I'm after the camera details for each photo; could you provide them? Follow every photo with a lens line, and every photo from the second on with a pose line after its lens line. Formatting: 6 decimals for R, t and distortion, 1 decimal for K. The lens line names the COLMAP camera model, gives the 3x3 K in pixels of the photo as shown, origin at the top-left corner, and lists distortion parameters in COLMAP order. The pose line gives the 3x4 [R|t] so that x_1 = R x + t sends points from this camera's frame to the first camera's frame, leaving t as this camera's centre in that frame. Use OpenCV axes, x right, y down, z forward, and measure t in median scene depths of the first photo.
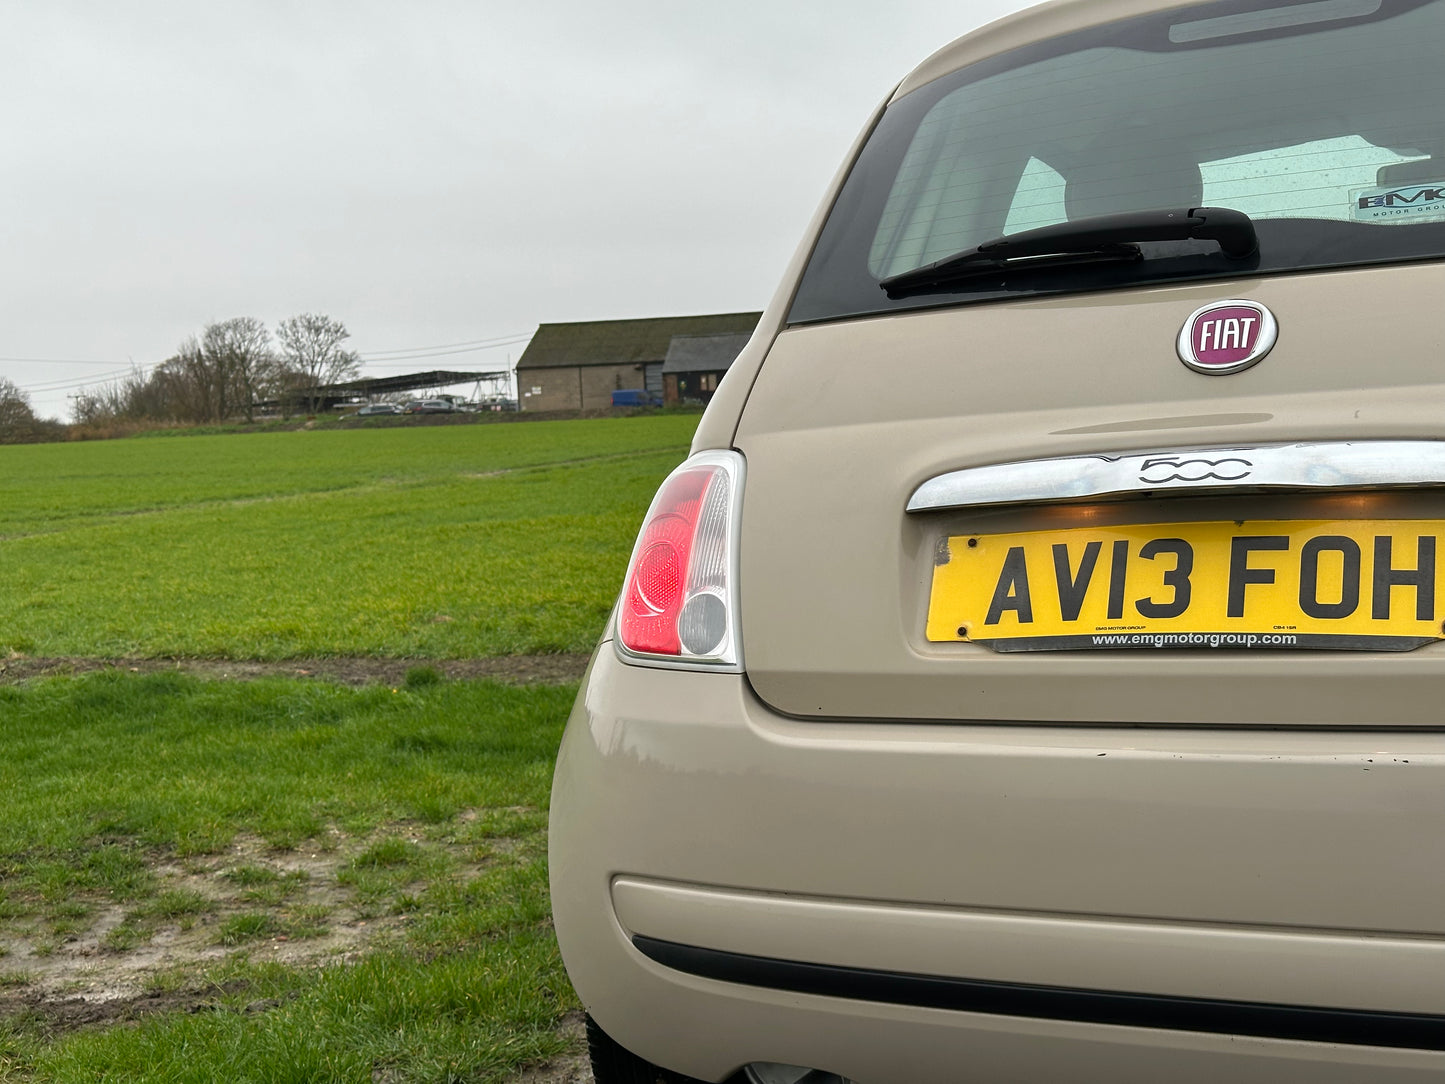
lens RADIAL K [[1991.6, 0, 725.2], [0, 1991.6, 541.8], [0, 0, 1]] dist [0.128110, 0.000000]
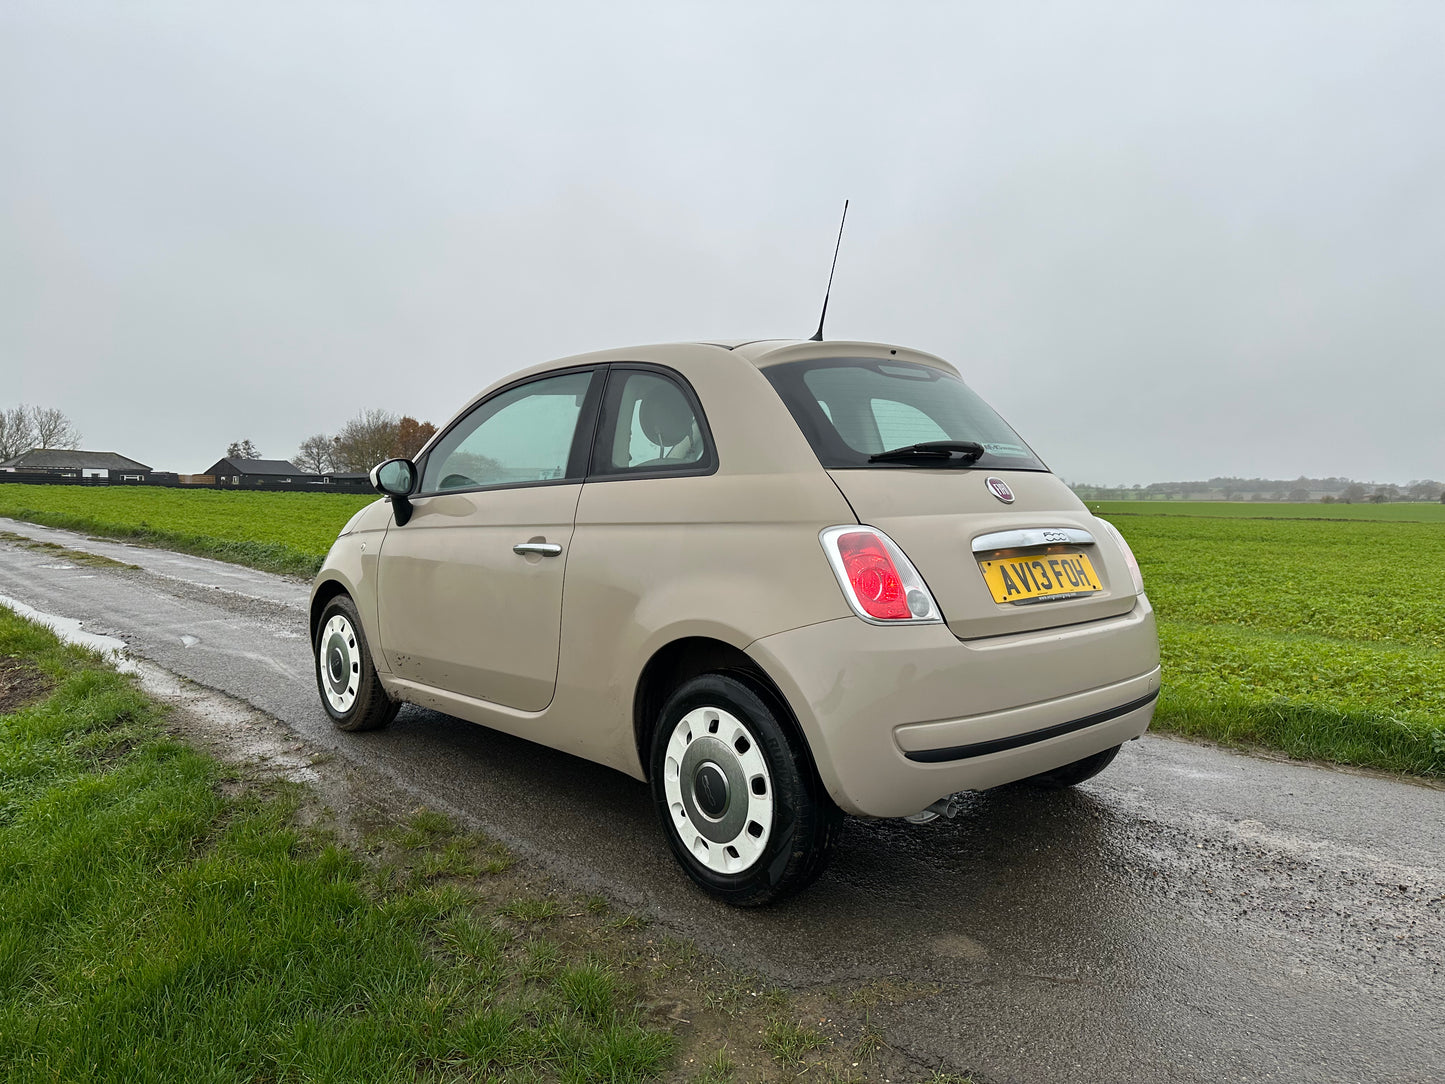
lens RADIAL K [[1010.8, 0, 711.6], [0, 1010.8, 539.4], [0, 0, 1]] dist [0.056083, -0.074868]
pose [[0.390868, 0.016168, 0.920305, -1.217811], [0.028942, 0.999135, -0.029845, -0.002771], [-0.919992, 0.038300, 0.390062, 0.825603]]
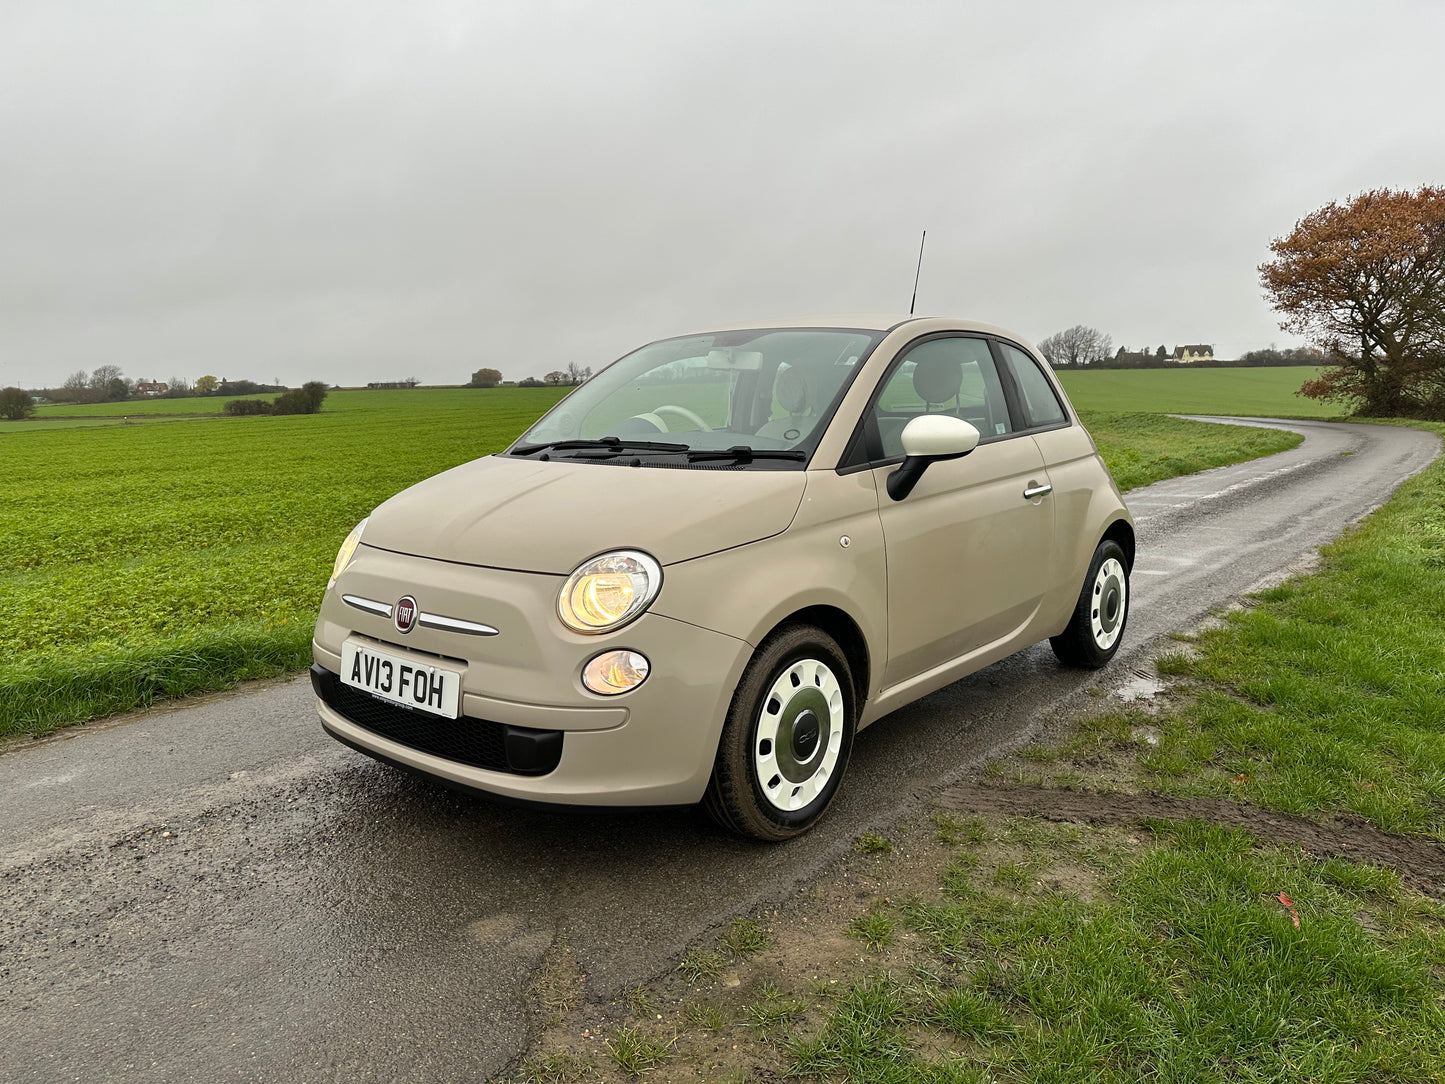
lens RADIAL K [[1010.8, 0, 716.1], [0, 1010.8, 547.3], [0, 0, 1]] dist [0.056083, -0.074868]
pose [[-0.965308, 0.033588, 0.258944, 0.232825], [0.083574, 0.979267, 0.184529, -0.346389], [-0.247377, 0.199769, -0.948102, 3.708191]]
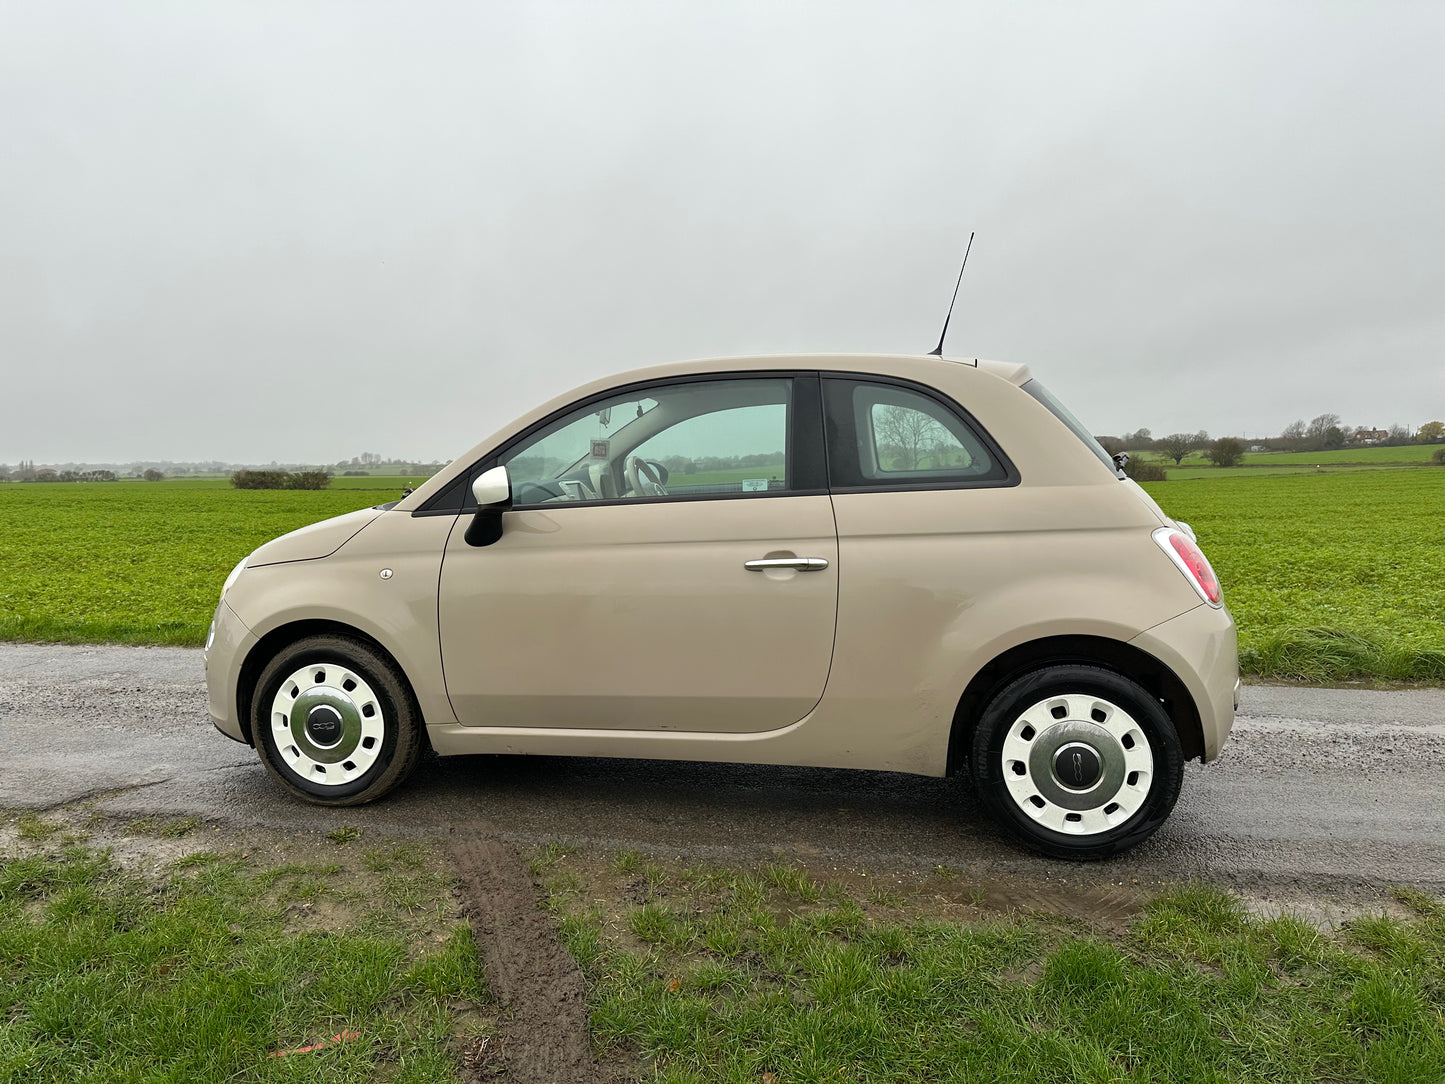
lens RADIAL K [[1010.8, 0, 715.5], [0, 1010.8, 550.8], [0, 0, 1]] dist [0.056083, -0.074868]
pose [[-0.234516, -0.022796, 0.971845, -1.317926], [0.082378, 0.995663, 0.043233, -0.137722], [-0.968616, 0.090198, -0.231621, 2.153246]]
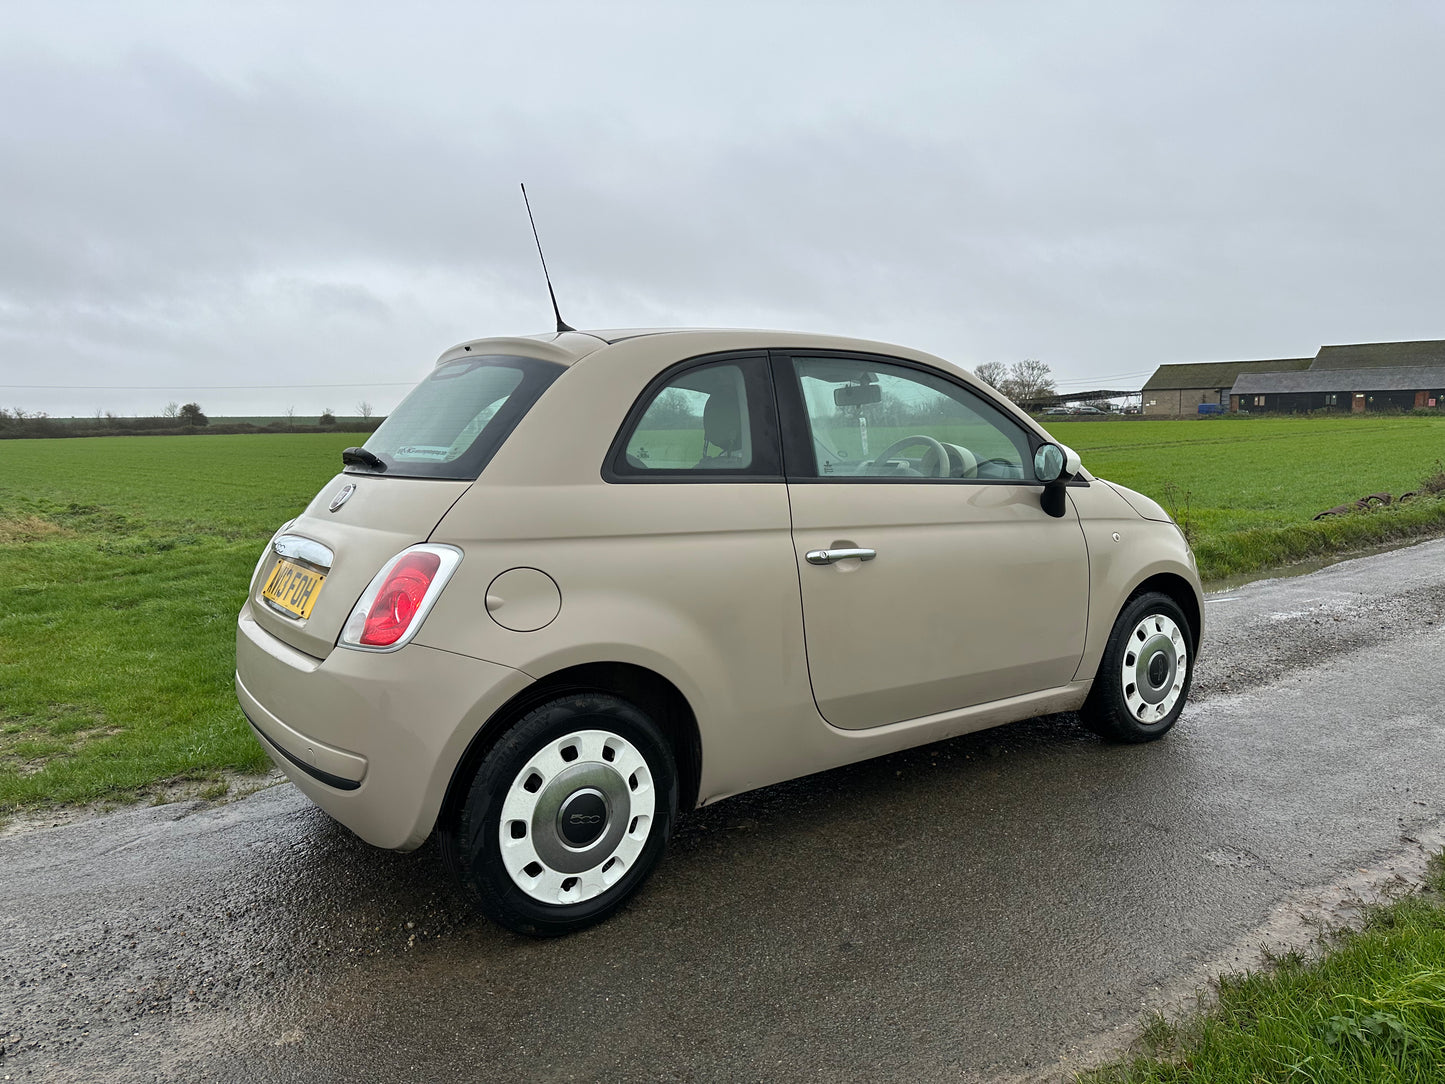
lens RADIAL K [[1010.8, 0, 733.9], [0, 1010.8, 543.8], [0, 0, 1]] dist [0.056083, -0.074868]
pose [[0.877385, 0.097933, -0.469685, 1.399162], [-0.065380, 0.994219, 0.085171, -0.195711], [0.475311, -0.044020, 0.878716, 0.018236]]
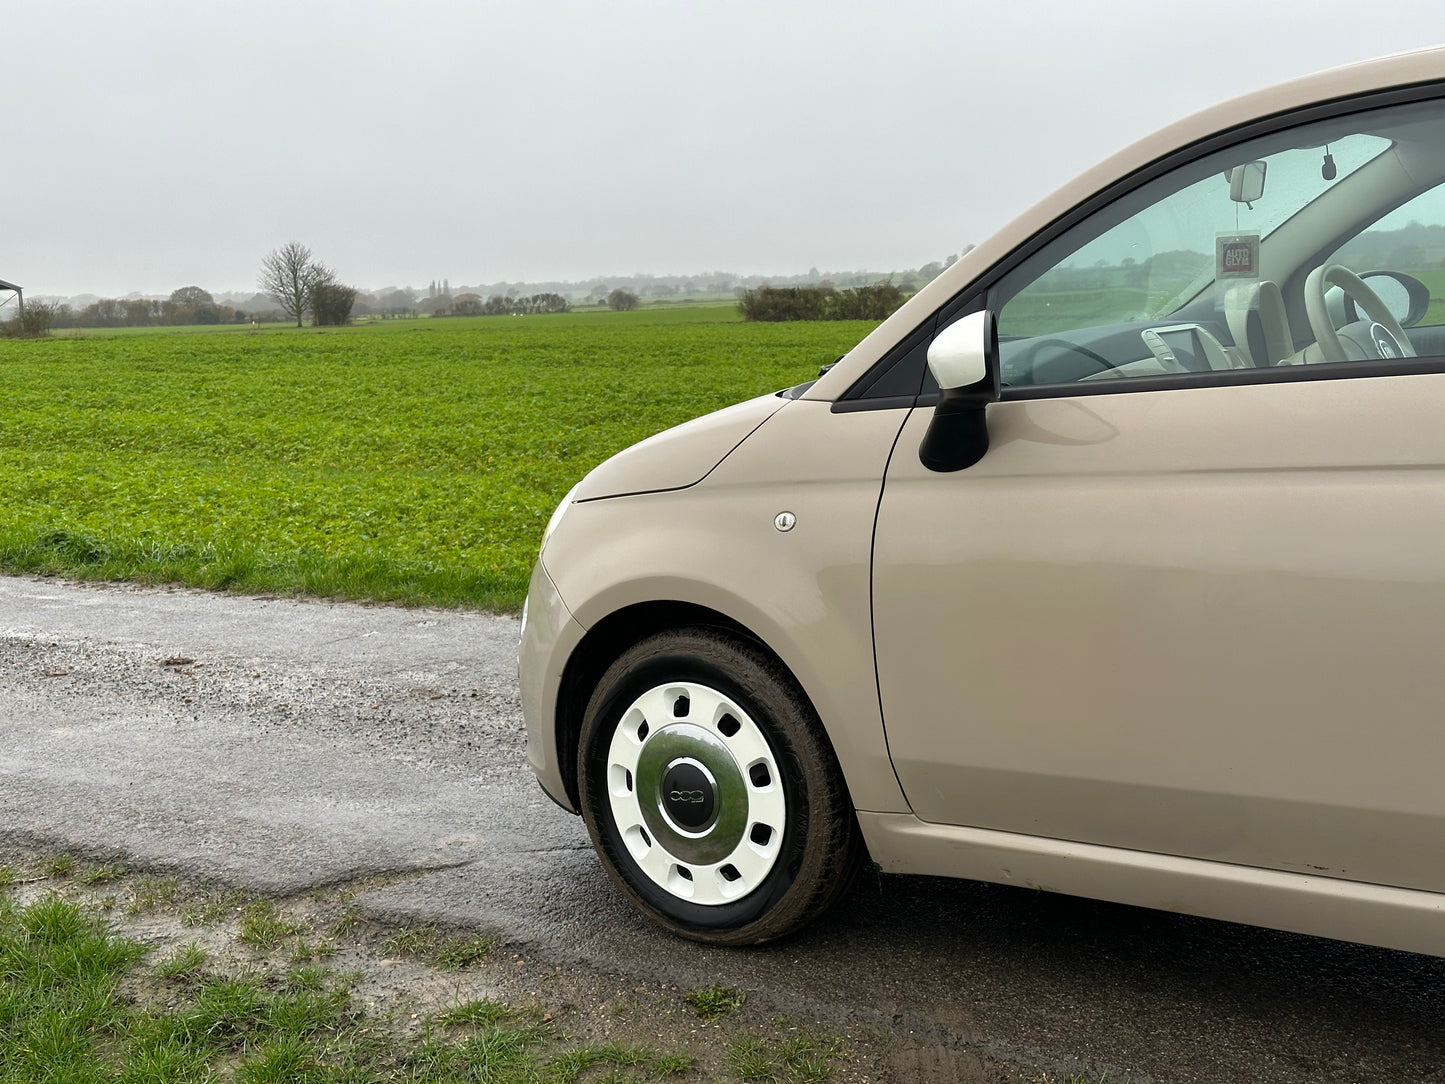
lens RADIAL K [[1991.6, 0, 734.7], [0, 1991.6, 542.9], [0, 0, 1]] dist [0.128110, 0.000000]
pose [[0.208943, -0.077346, 0.974864, -1.265986], [0.091787, 0.994018, 0.059193, -0.160069], [-0.973611, 0.077111, 0.214793, 1.968573]]
